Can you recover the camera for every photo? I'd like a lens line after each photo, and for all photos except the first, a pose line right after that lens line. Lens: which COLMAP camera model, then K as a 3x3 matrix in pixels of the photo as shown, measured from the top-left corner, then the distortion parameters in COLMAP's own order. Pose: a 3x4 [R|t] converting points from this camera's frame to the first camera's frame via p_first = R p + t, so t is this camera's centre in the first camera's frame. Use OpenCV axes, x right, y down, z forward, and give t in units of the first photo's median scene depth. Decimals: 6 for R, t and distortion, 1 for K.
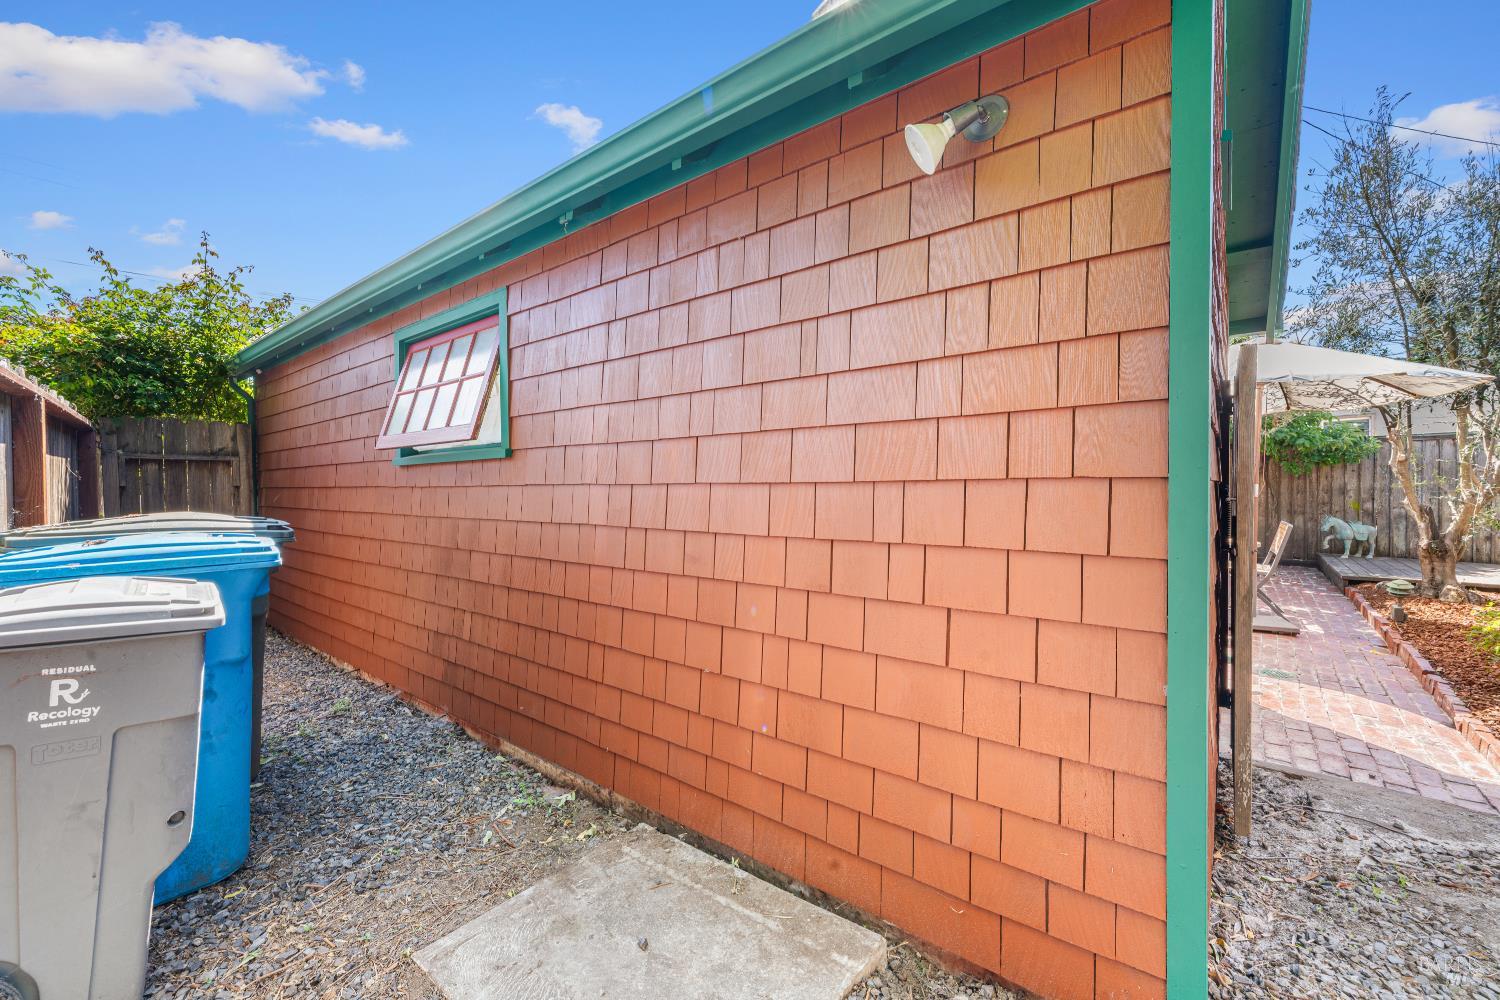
lens RADIAL K [[617.1, 0, 705.5], [0, 617.1, 500.6], [0, 0, 1]] dist [-0.000840, -0.001110]
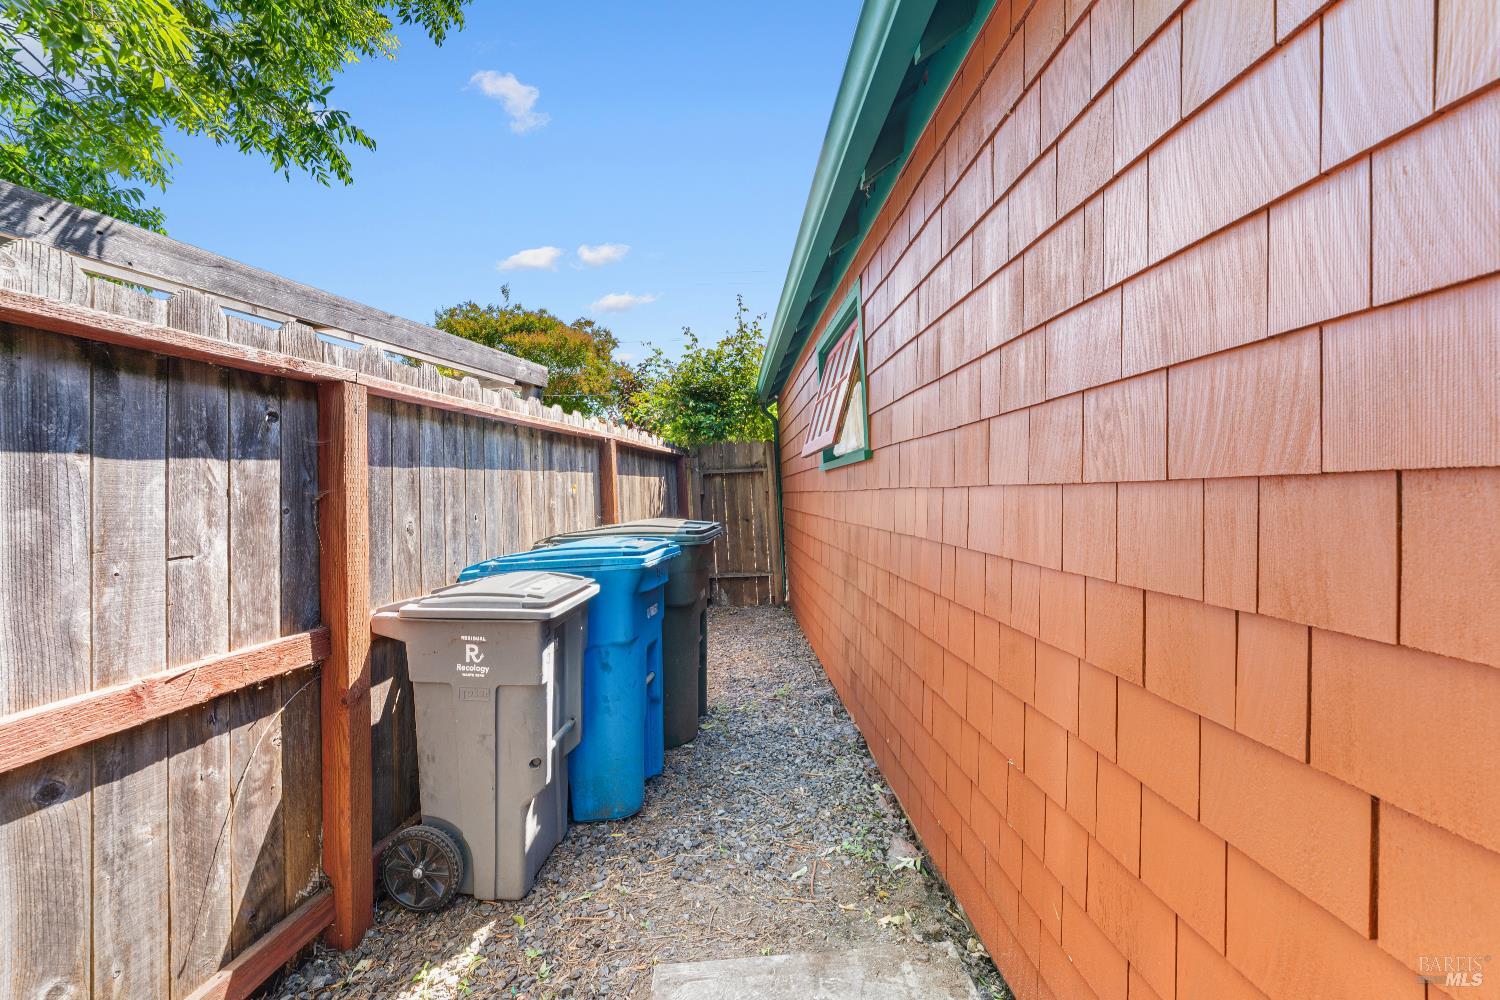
lens RADIAL K [[617.1, 0, 750.5], [0, 617.1, 486.0], [0, 0, 1]] dist [-0.000840, -0.001110]
pose [[0.682351, -0.034926, -0.730190, 0.238735], [0.027089, 0.999380, -0.022488, -0.014908], [0.730523, -0.004436, 0.682874, 0.253064]]
